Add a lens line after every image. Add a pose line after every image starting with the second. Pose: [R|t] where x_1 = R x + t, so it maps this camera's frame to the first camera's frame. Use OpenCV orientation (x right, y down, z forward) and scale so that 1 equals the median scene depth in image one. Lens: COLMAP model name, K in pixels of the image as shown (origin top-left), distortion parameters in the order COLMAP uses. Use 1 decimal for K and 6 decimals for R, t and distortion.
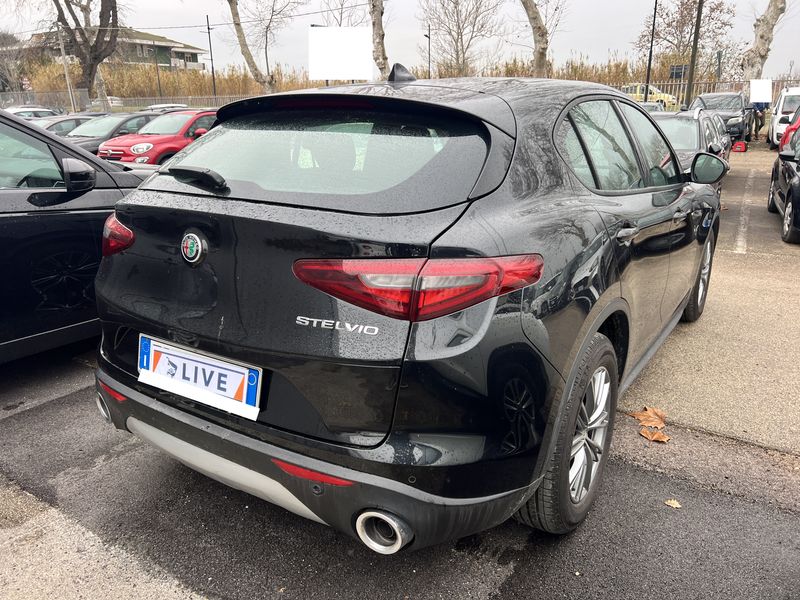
lens RADIAL K [[618.5, 0, 401.7], [0, 618.5, 264.6], [0, 0, 1]] dist [0.080731, -0.093266]
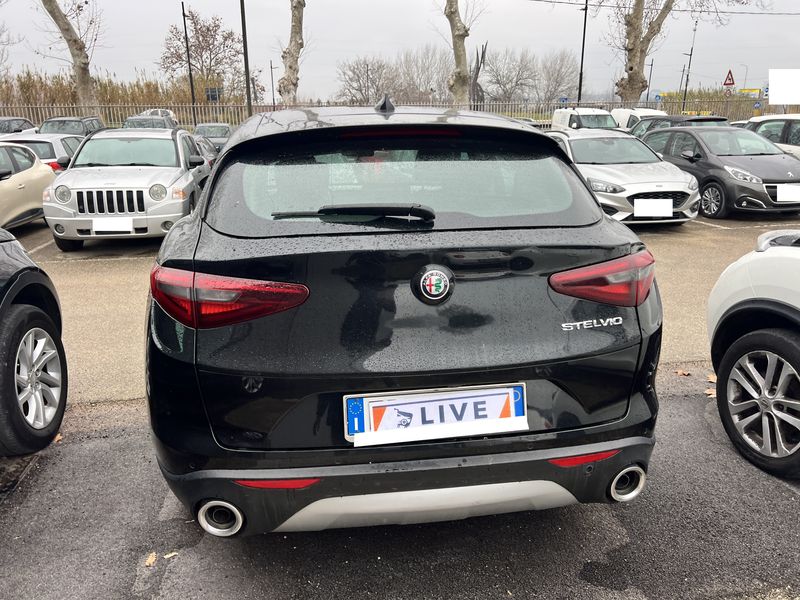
lens RADIAL K [[610.9, 0, 396.1], [0, 610.9, 277.5], [0, 0, 1]] dist [0.069034, -0.078200]
pose [[0.749559, -0.162726, 0.641624, -0.898302], [0.166619, 0.984484, 0.055034, -0.090802], [-0.640625, 0.065655, 0.765042, 0.282333]]
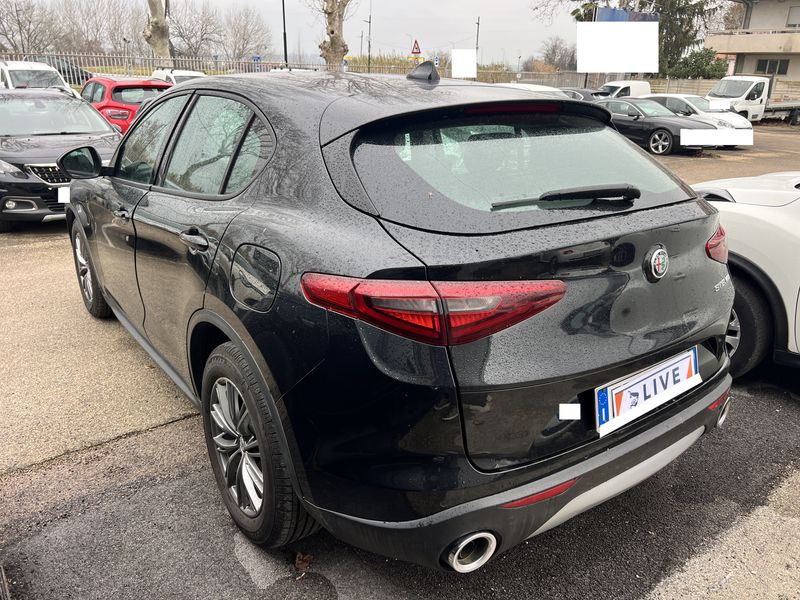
lens RADIAL K [[610.9, 0, 396.1], [0, 610.9, 277.5], [0, 0, 1]] dist [0.069034, -0.078200]
pose [[0.336974, -0.274105, 0.900730, -1.231763], [0.212889, 0.954088, 0.210699, -0.271027], [-0.917130, 0.120756, 0.379857, 0.920102]]
